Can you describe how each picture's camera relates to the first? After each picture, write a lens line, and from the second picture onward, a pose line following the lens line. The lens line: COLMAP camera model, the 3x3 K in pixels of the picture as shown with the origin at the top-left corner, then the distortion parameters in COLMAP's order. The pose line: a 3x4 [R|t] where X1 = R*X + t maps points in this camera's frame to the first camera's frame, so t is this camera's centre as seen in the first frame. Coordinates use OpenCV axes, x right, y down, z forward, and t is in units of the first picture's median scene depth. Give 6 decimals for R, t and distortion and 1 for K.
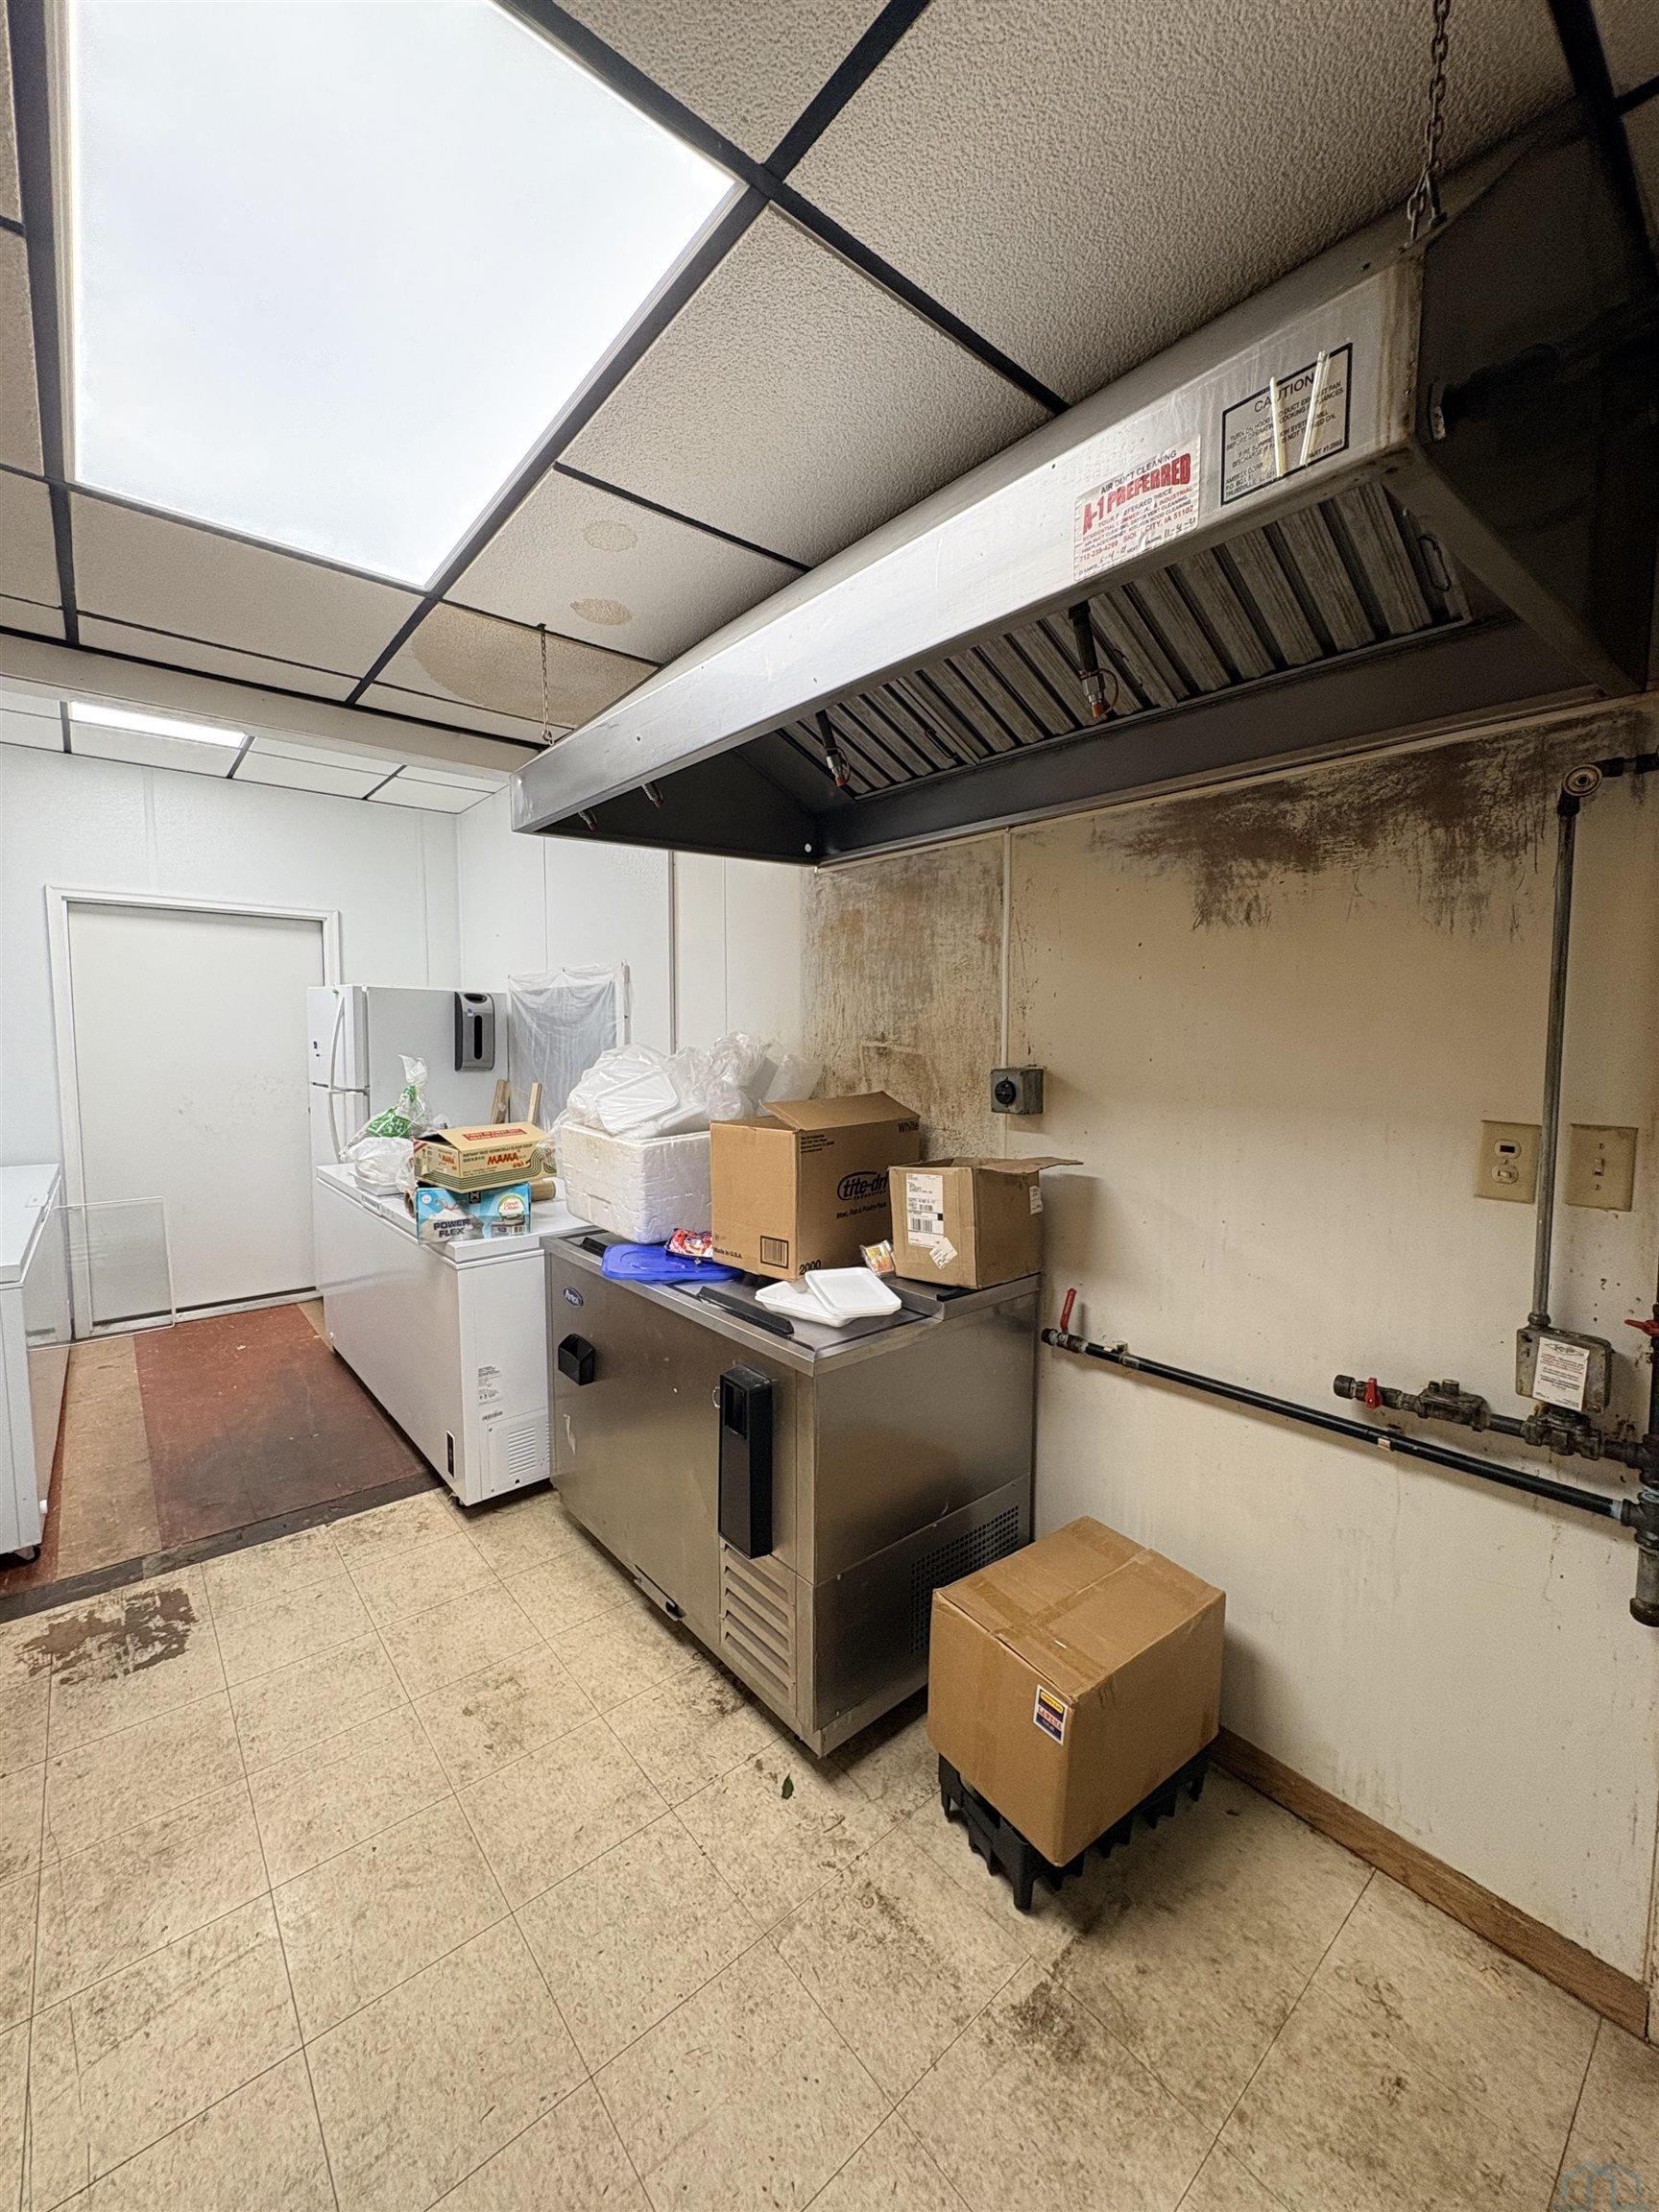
lens RADIAL K [[870.4, 0, 828.6], [0, 870.4, 1101.9], [0, 0, 1]] dist [0.001648, -0.000091]
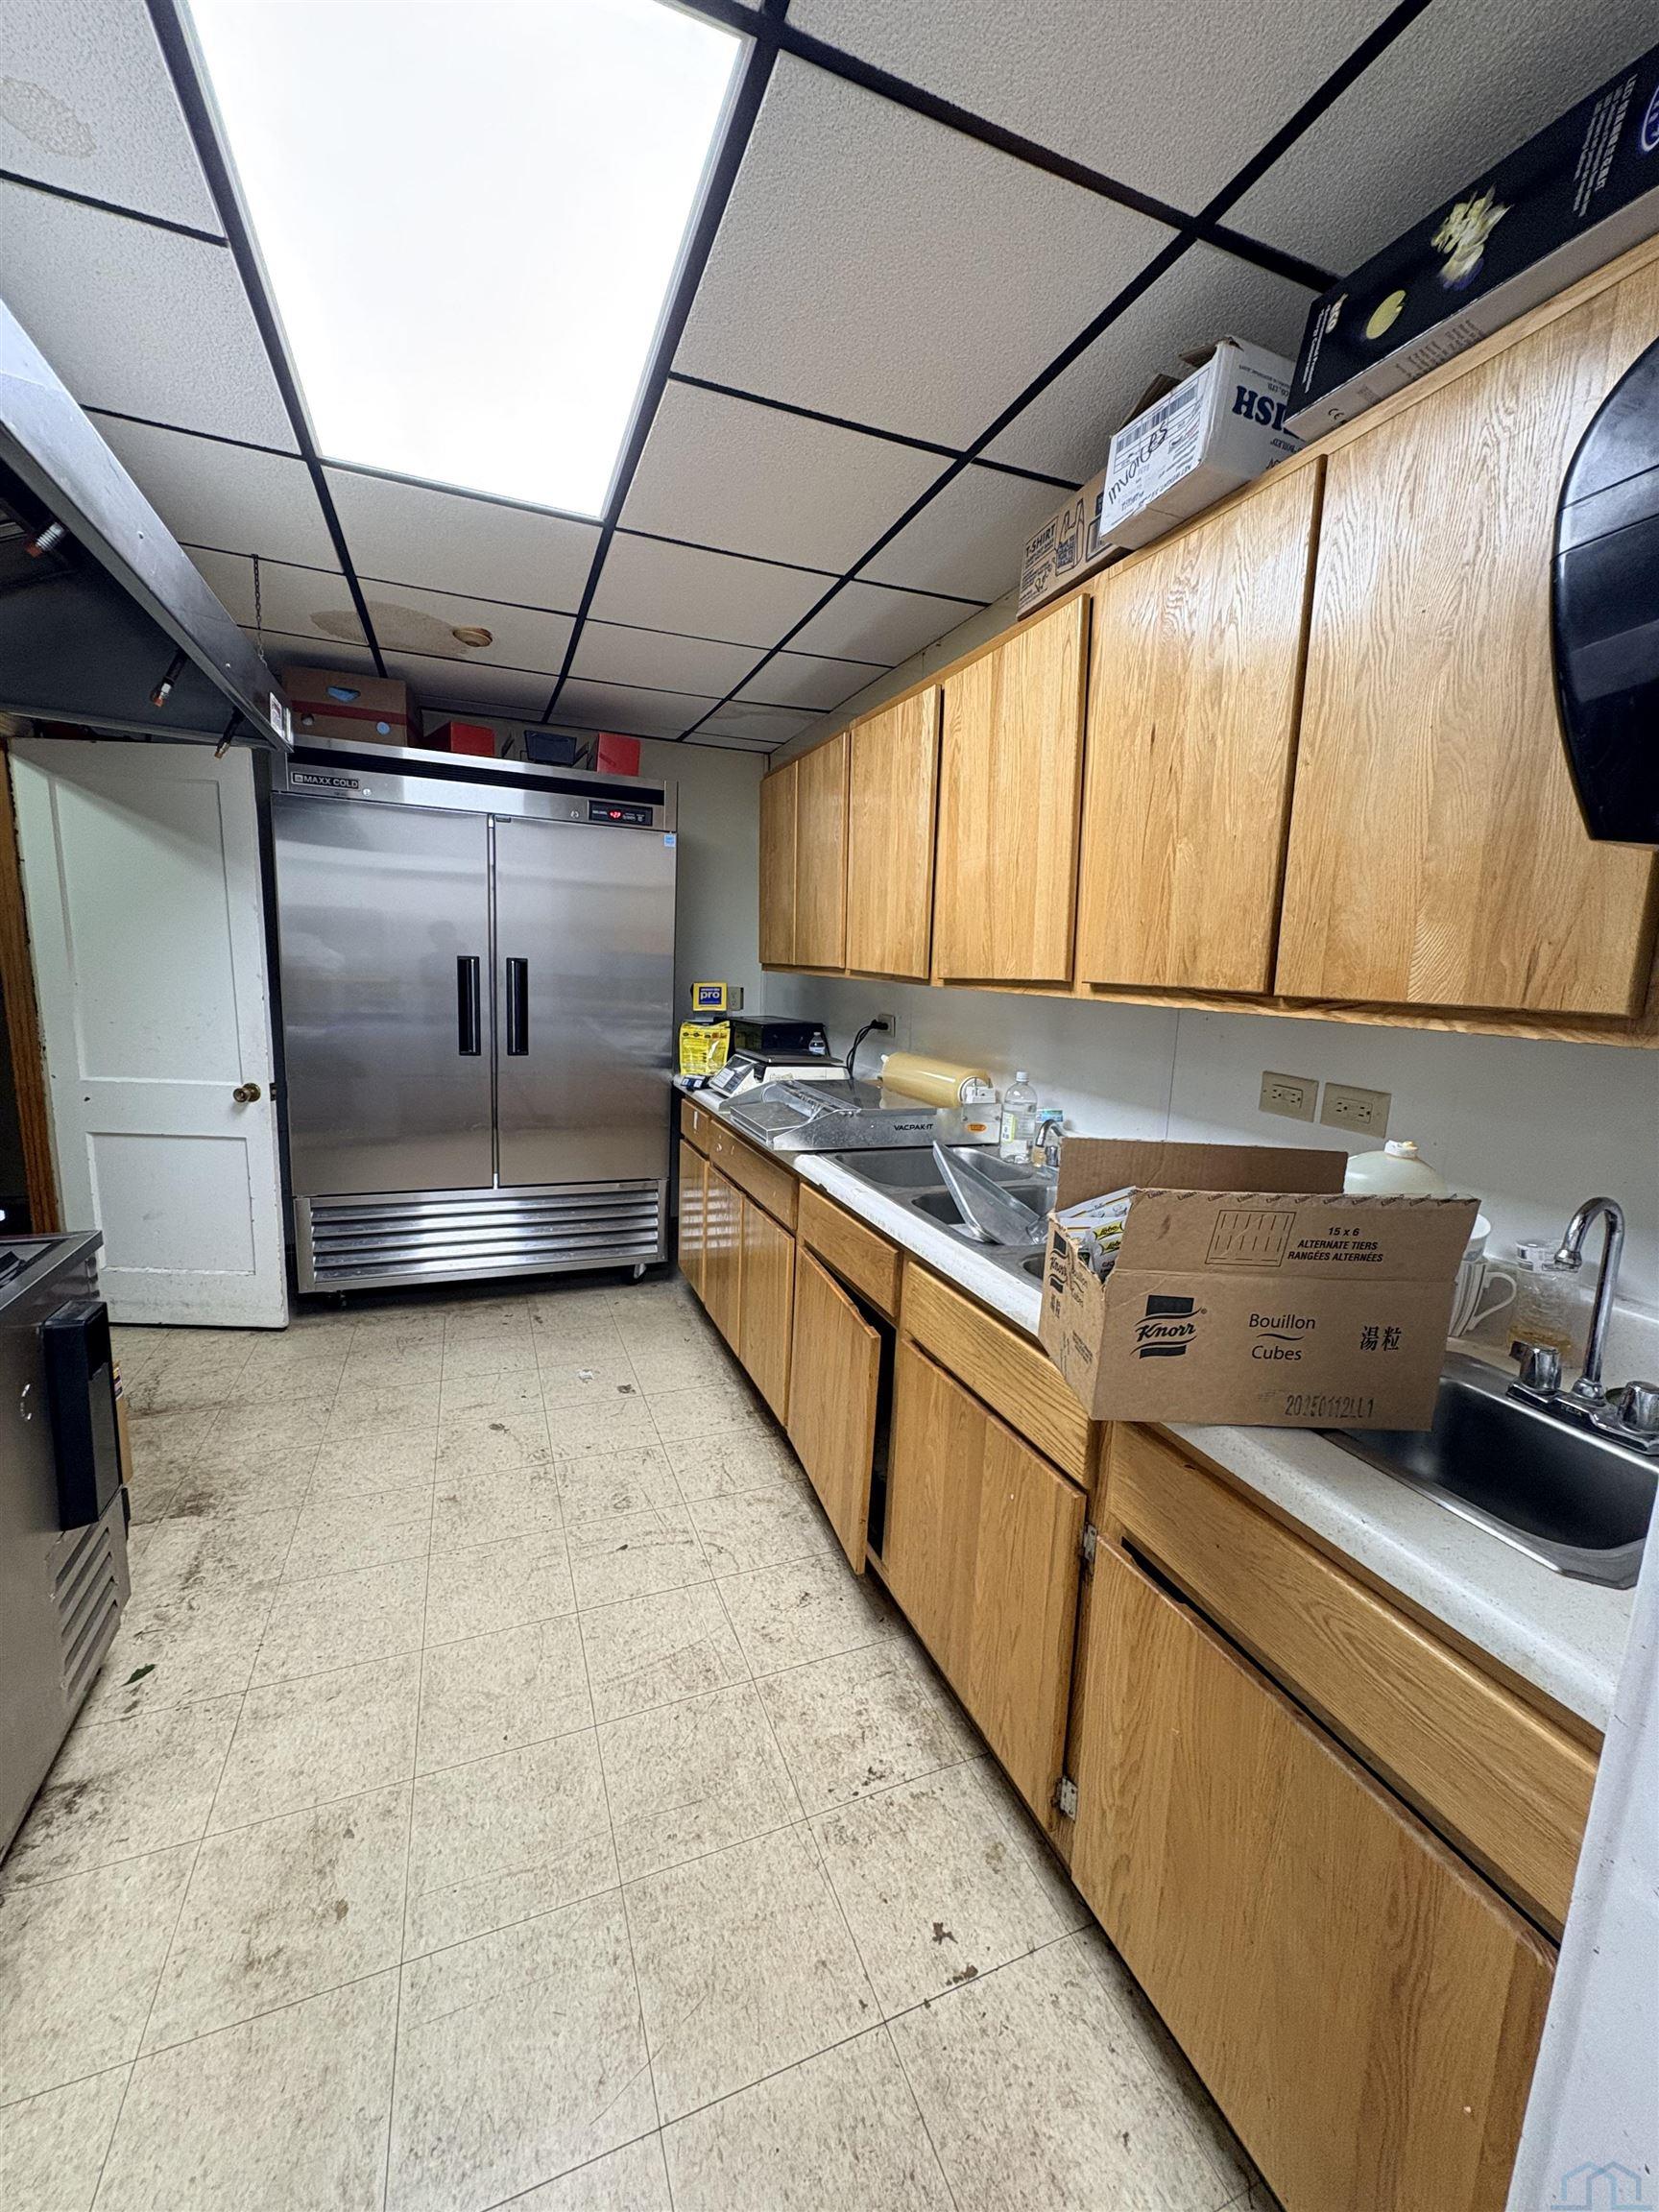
lens RADIAL K [[870.4, 0, 828.6], [0, 870.4, 1101.9], [0, 0, 1]] dist [0.001648, -0.000091]
pose [[-0.949544, -0.087082, 0.301303, -1.193239], [-0.012996, 0.970781, 0.239617, -0.105519], [-0.313366, 0.223611, -0.922930, 1.761496]]
